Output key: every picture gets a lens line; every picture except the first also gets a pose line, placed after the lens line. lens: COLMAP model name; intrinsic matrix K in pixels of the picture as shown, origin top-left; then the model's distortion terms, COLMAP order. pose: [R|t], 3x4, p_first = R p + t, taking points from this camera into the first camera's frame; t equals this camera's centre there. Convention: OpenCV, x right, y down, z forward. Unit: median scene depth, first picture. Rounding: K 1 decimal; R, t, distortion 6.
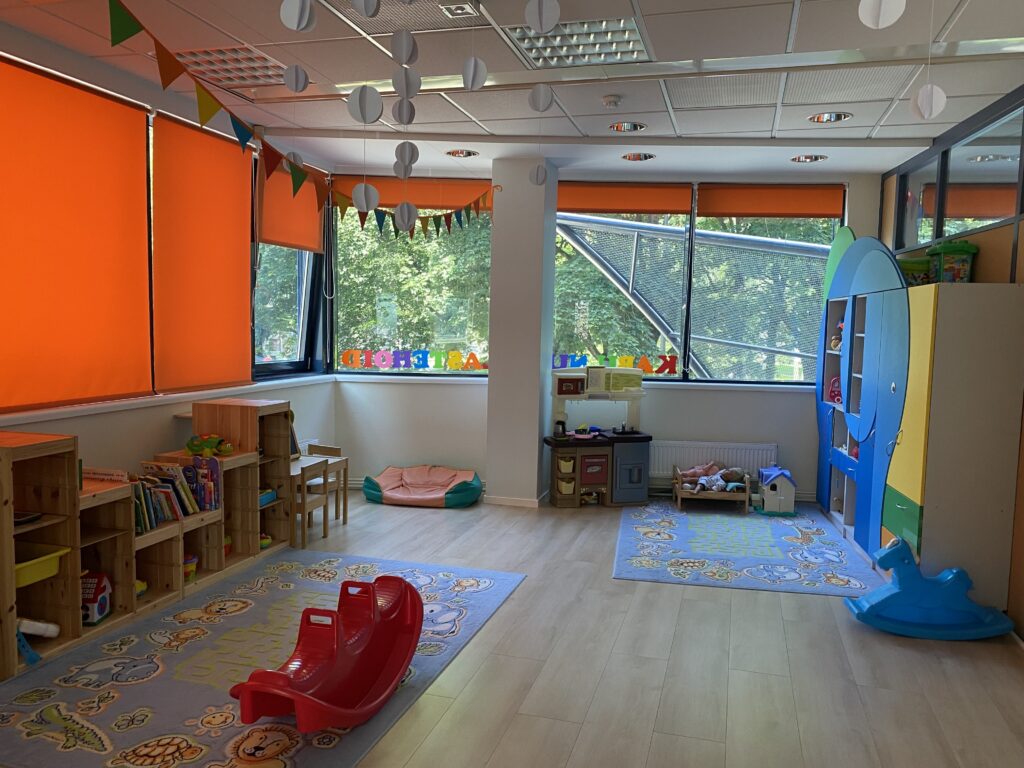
lens RADIAL K [[765.9, 0, 512.0], [0, 765.9, 384.0], [0, 0, 1]] dist [0.007653, 0.000001]
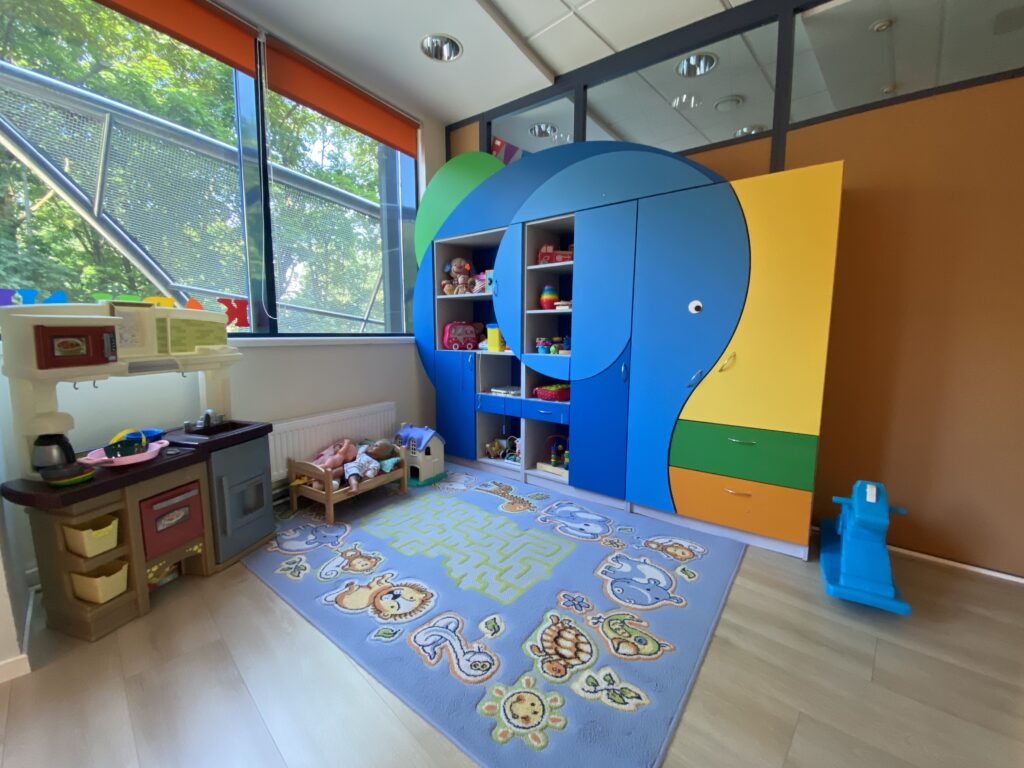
lens RADIAL K [[410.2, 0, 512.0], [0, 410.2, 384.0], [0, 0, 1]] dist [0.024864, -0.024367]
pose [[0.459211, -0.130911, 0.878628, -0.010135], [0.075247, 0.991259, 0.108365, 0.016954], [-0.885134, 0.016352, 0.465048, 0.697457]]
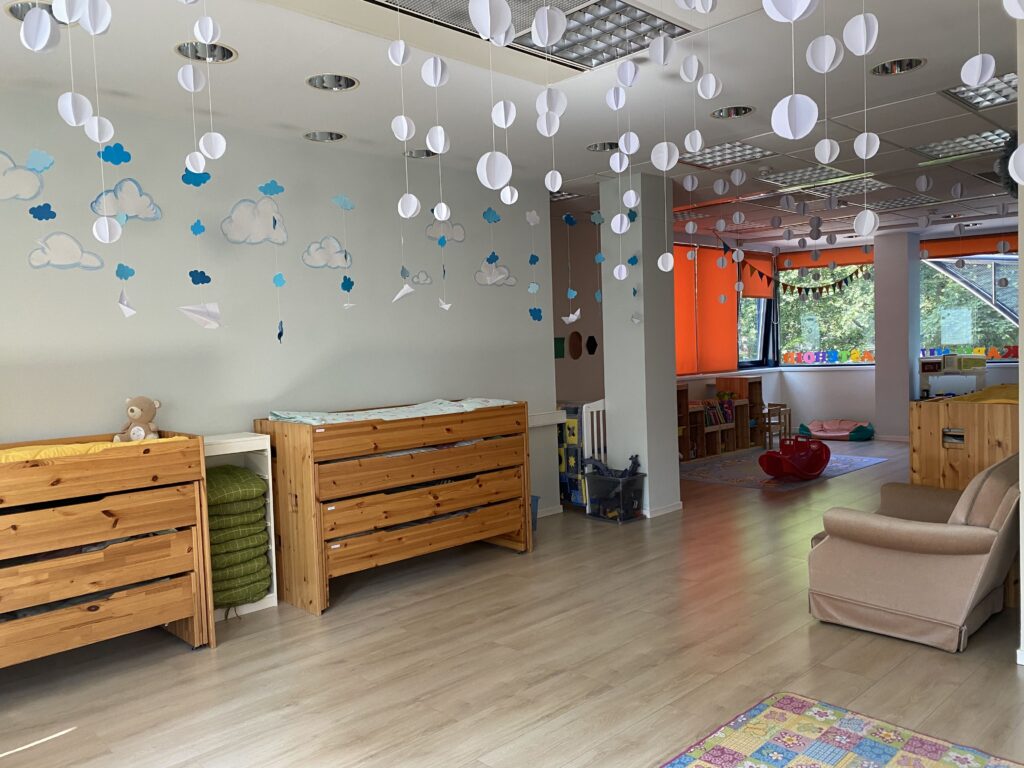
lens RADIAL K [[765.9, 0, 512.0], [0, 765.9, 384.0], [0, 0, 1]] dist [0.007653, 0.000001]
pose [[0.860775, -0.033660, -0.507871, 0.138005], [0.016305, 0.999122, -0.038583, 0.087509], [0.508724, 0.024931, 0.860568, -0.863535]]
